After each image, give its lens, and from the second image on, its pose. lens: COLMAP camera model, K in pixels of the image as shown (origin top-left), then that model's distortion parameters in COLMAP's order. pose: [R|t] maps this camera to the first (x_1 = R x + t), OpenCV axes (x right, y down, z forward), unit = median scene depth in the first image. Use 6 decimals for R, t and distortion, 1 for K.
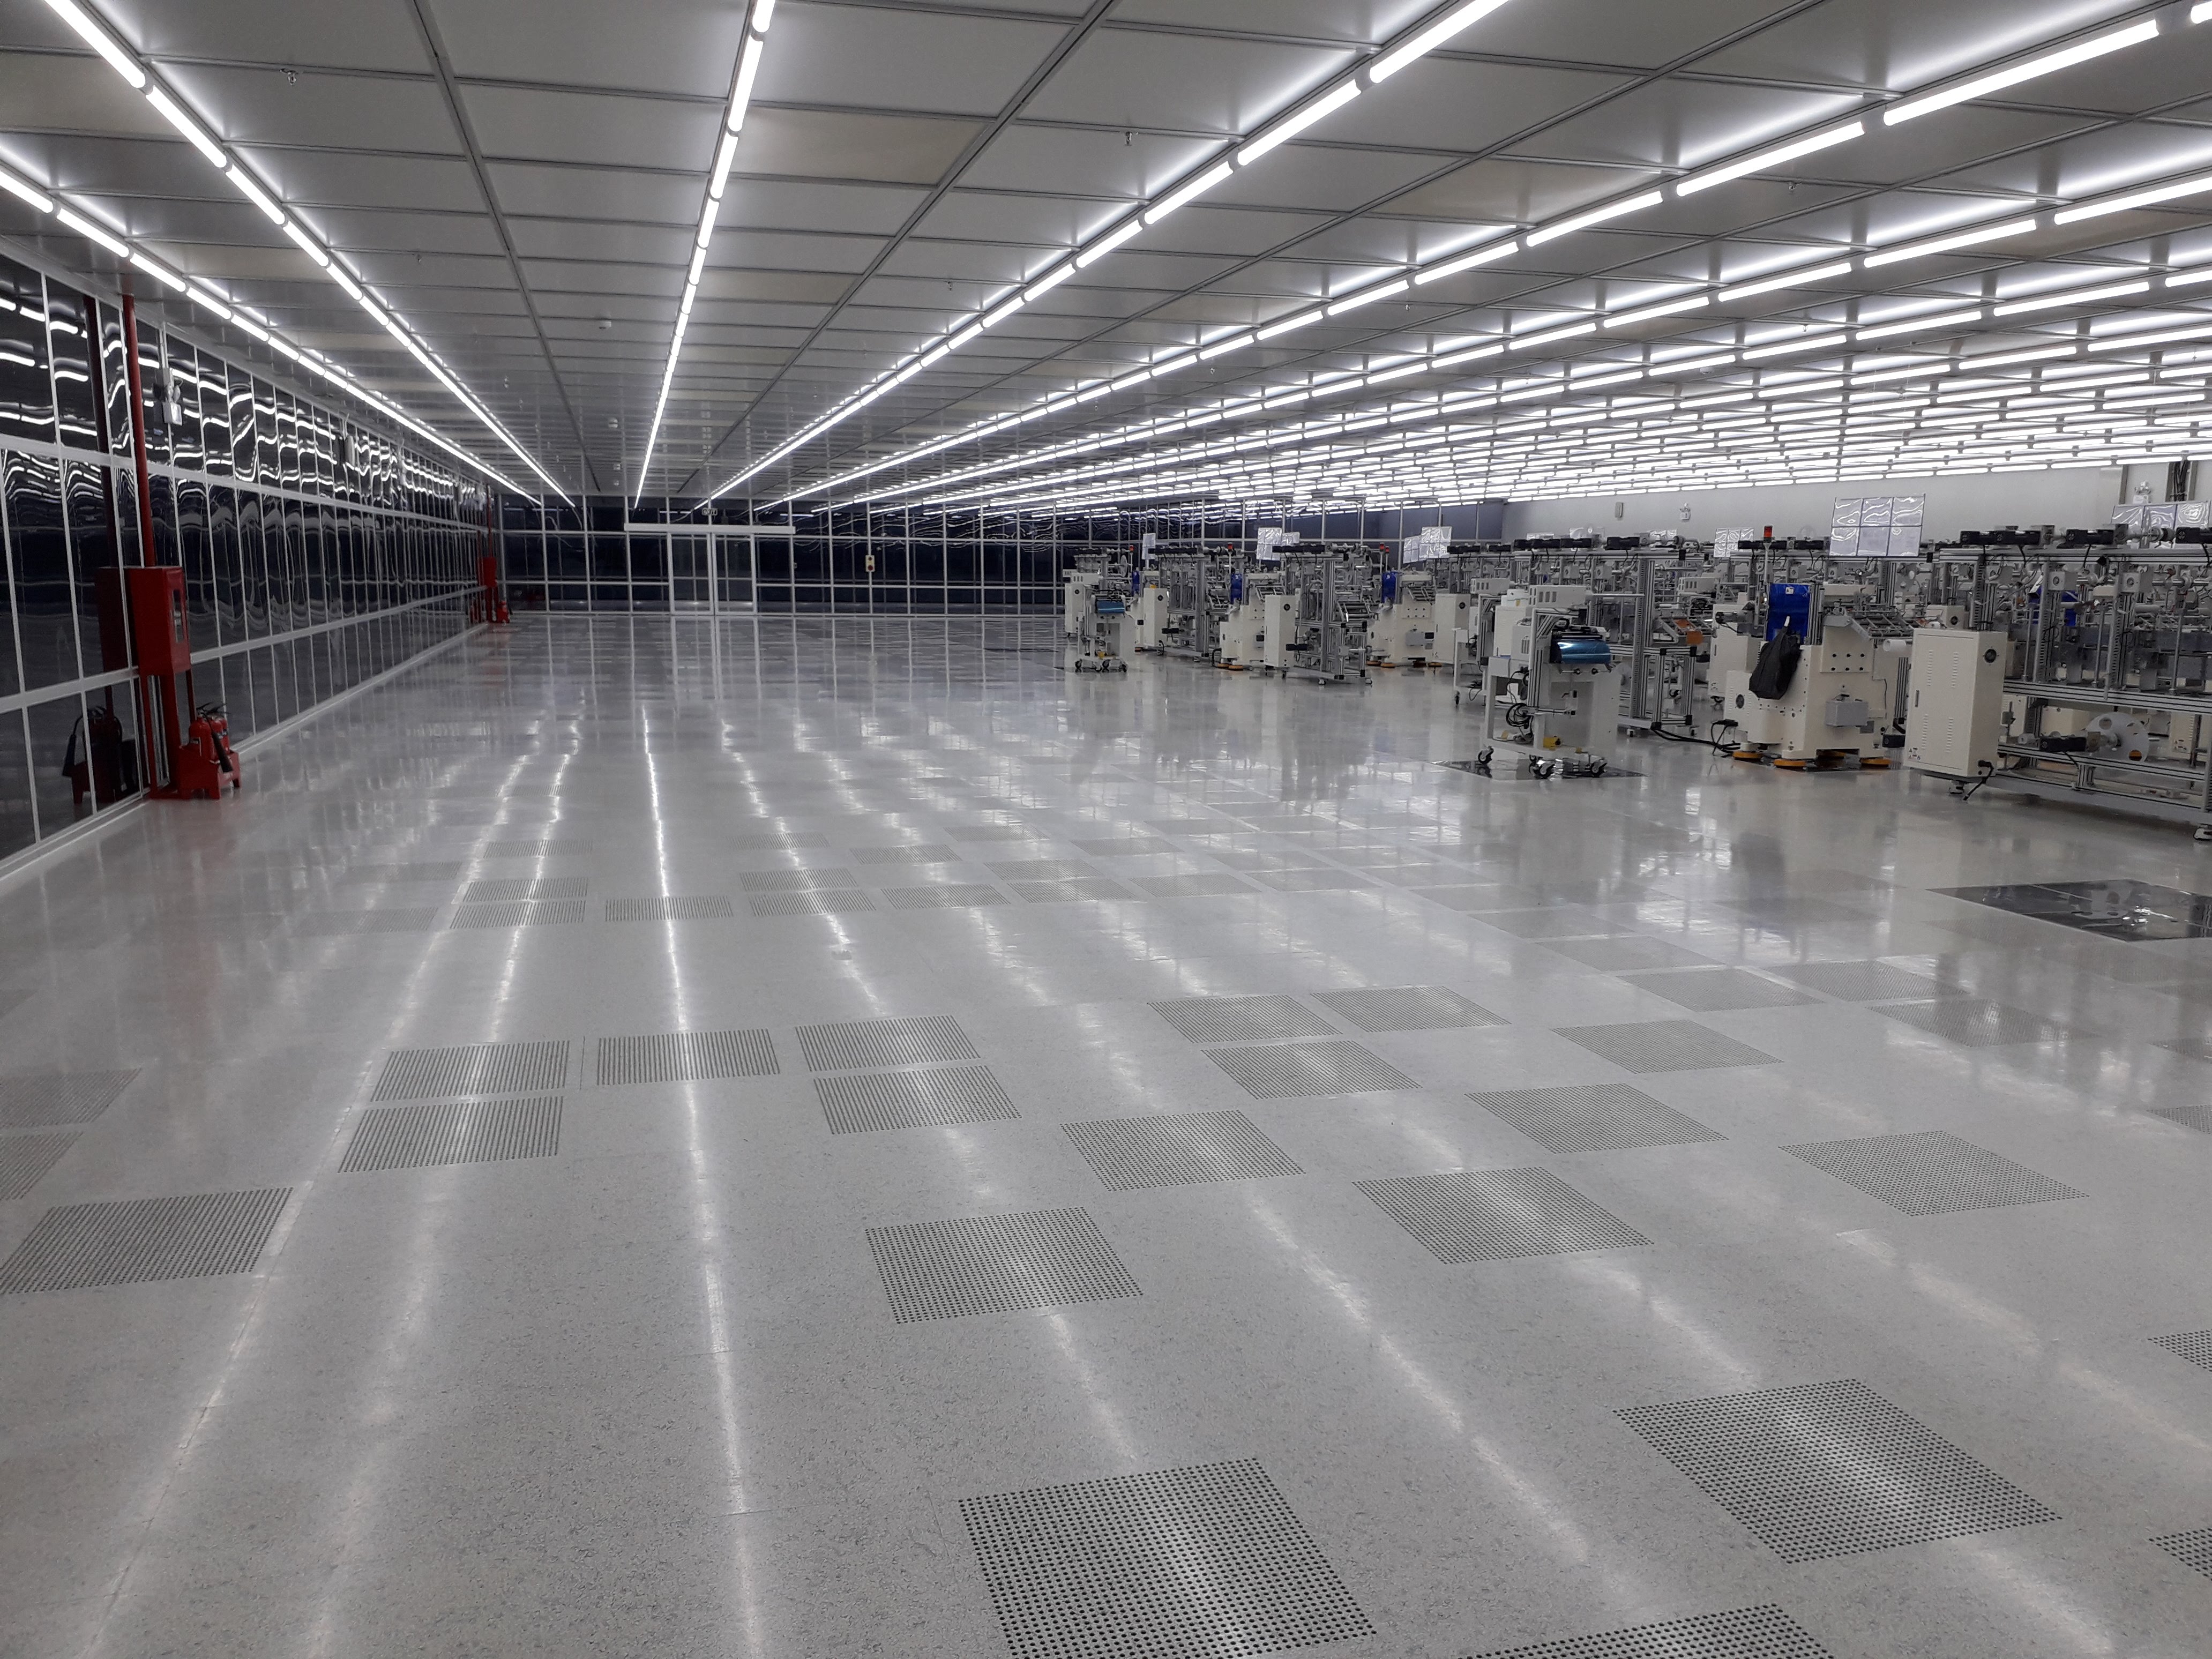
lens RADIAL K [[1783.0, 0, 1110.1], [0, 1783.0, 831.1], [0, 0, 1]] dist [0.015972, -0.018454]
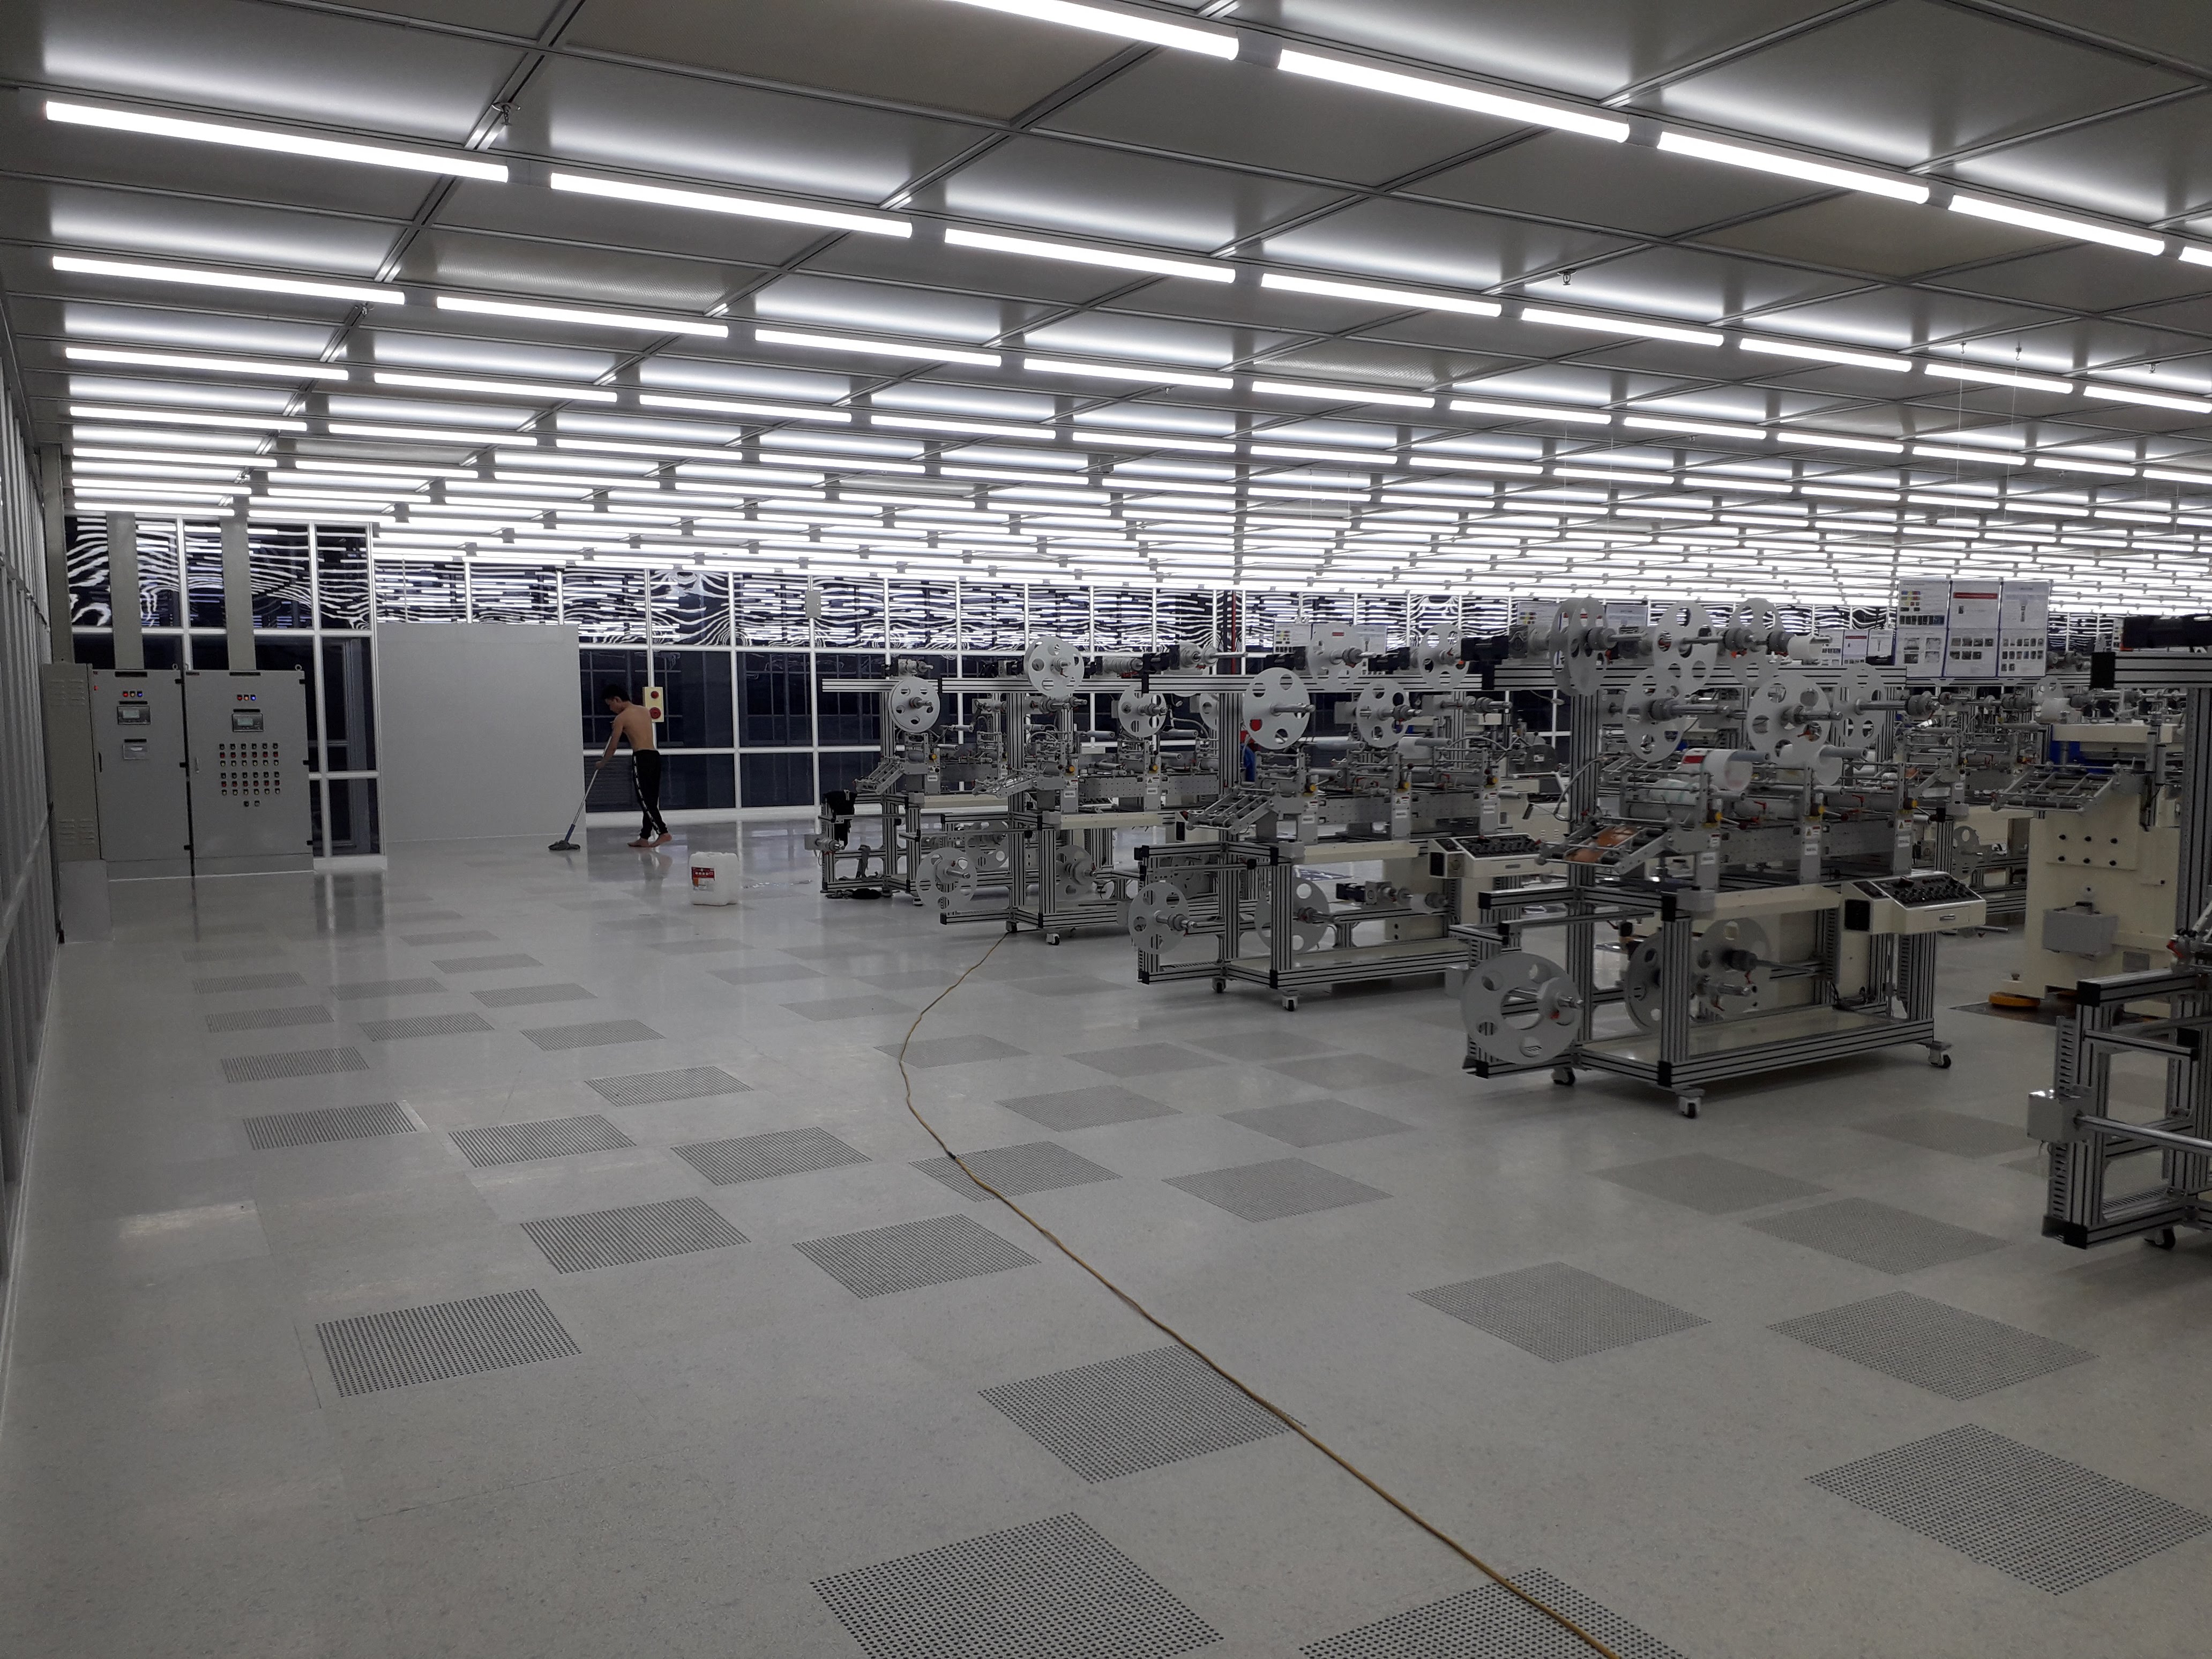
lens RADIAL K [[1783.0, 0, 1115.1], [0, 1783.0, 841.0], [0, 0, 1]] dist [0.015972, -0.018454]
pose [[-0.265380, -0.093448, 0.959605, -0.361248], [0.145997, 0.979920, 0.135802, -0.244770], [-0.953026, 0.176139, -0.246408, 1.536382]]
